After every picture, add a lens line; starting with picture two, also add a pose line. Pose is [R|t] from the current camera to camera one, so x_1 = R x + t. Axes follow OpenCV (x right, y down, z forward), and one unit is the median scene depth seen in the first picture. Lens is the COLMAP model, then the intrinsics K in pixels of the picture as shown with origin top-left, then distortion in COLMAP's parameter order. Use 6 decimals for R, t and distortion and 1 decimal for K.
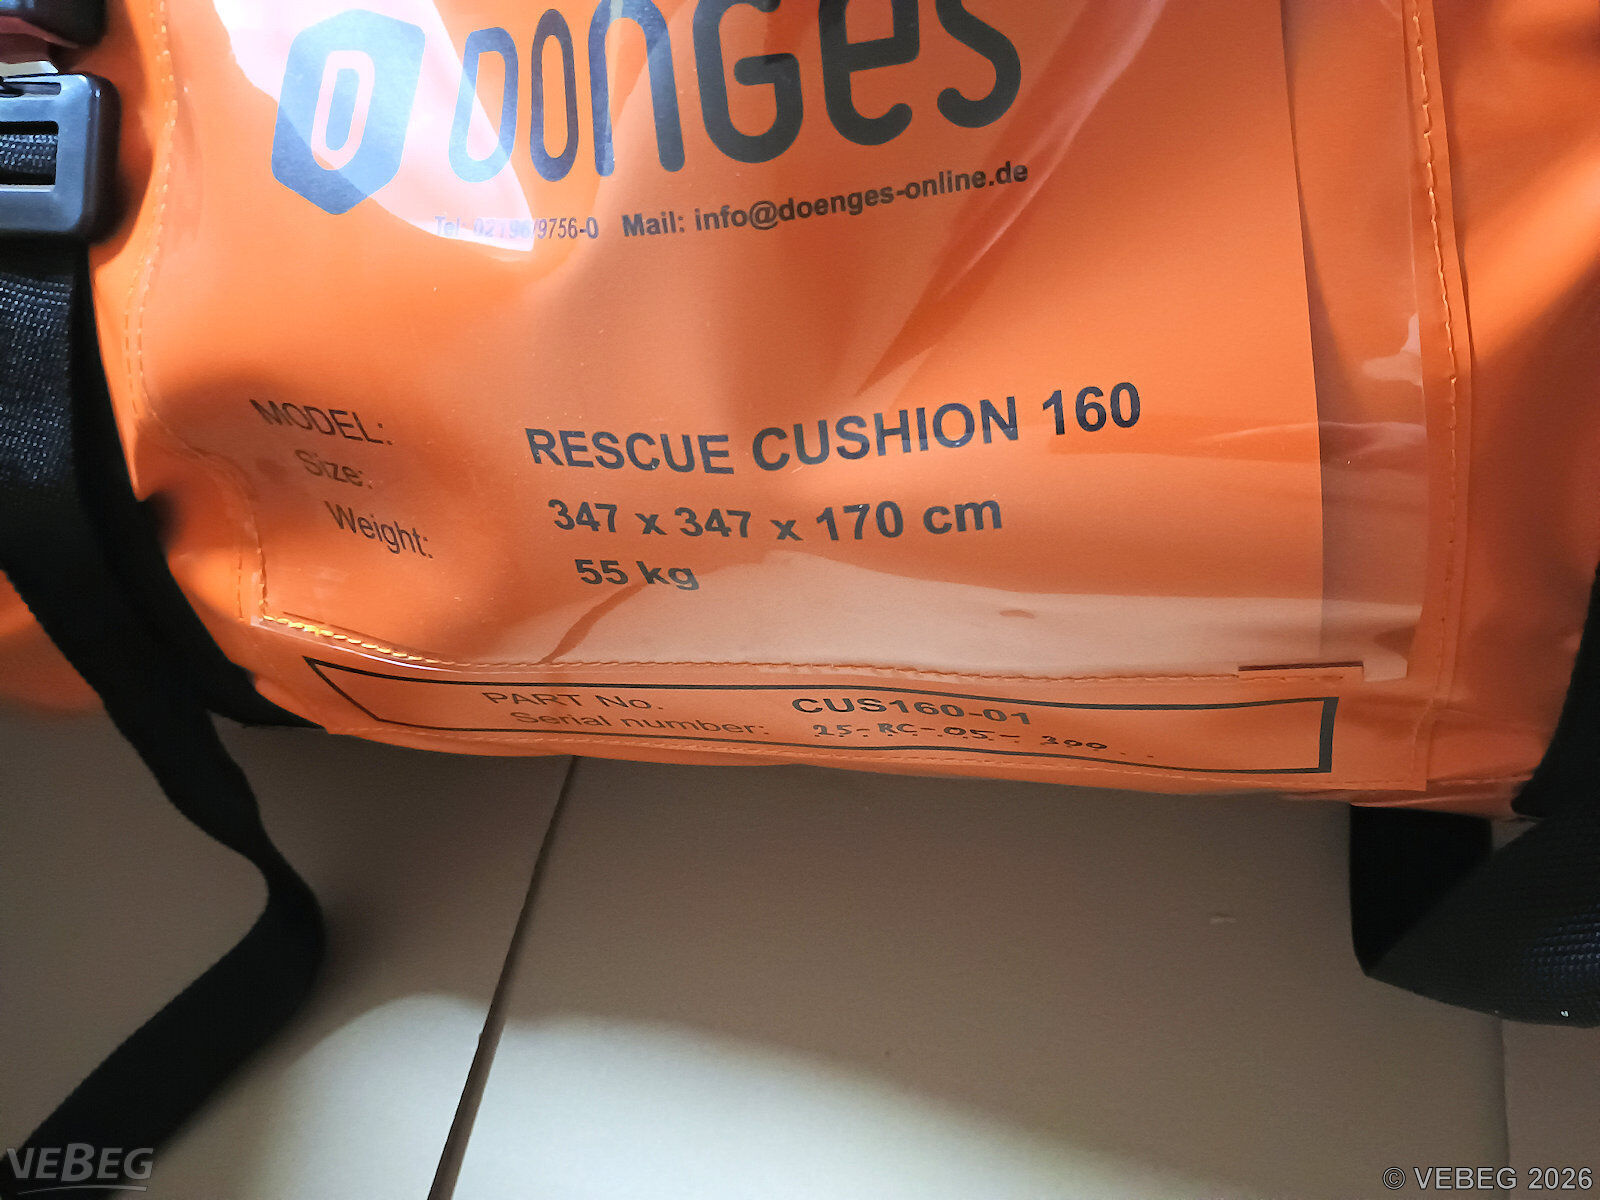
lens RADIAL K [[1342.3, 0, 800.0], [0, 1342.3, 600.0], [0, 0, 1]] dist [0.003183, -0.005328]
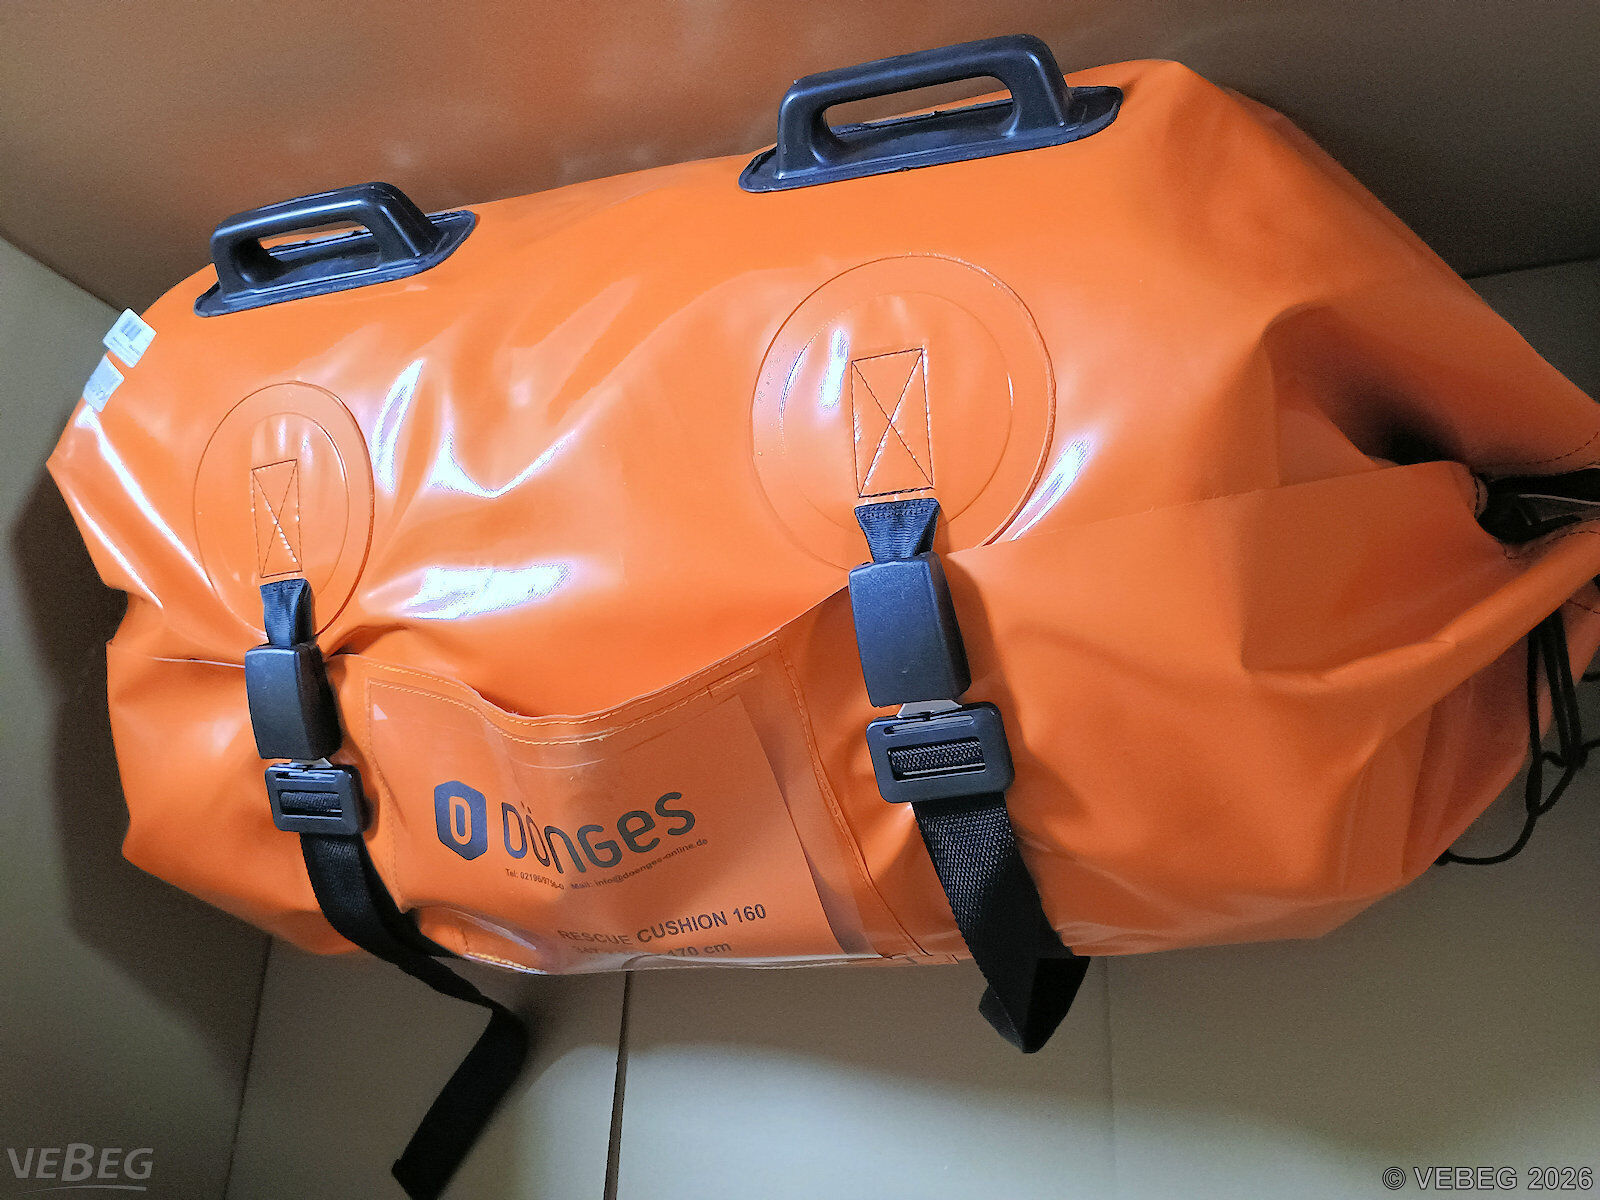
lens RADIAL K [[1342.3, 0, 800.0], [0, 1342.3, 600.0], [0, 0, 1]] dist [0.003183, -0.005328]
pose [[0.975343, -0.197307, -0.098873, 0.696961], [0.210052, 0.967380, 0.141612, -1.101990], [0.067707, -0.158888, 0.984972, -1.569042]]
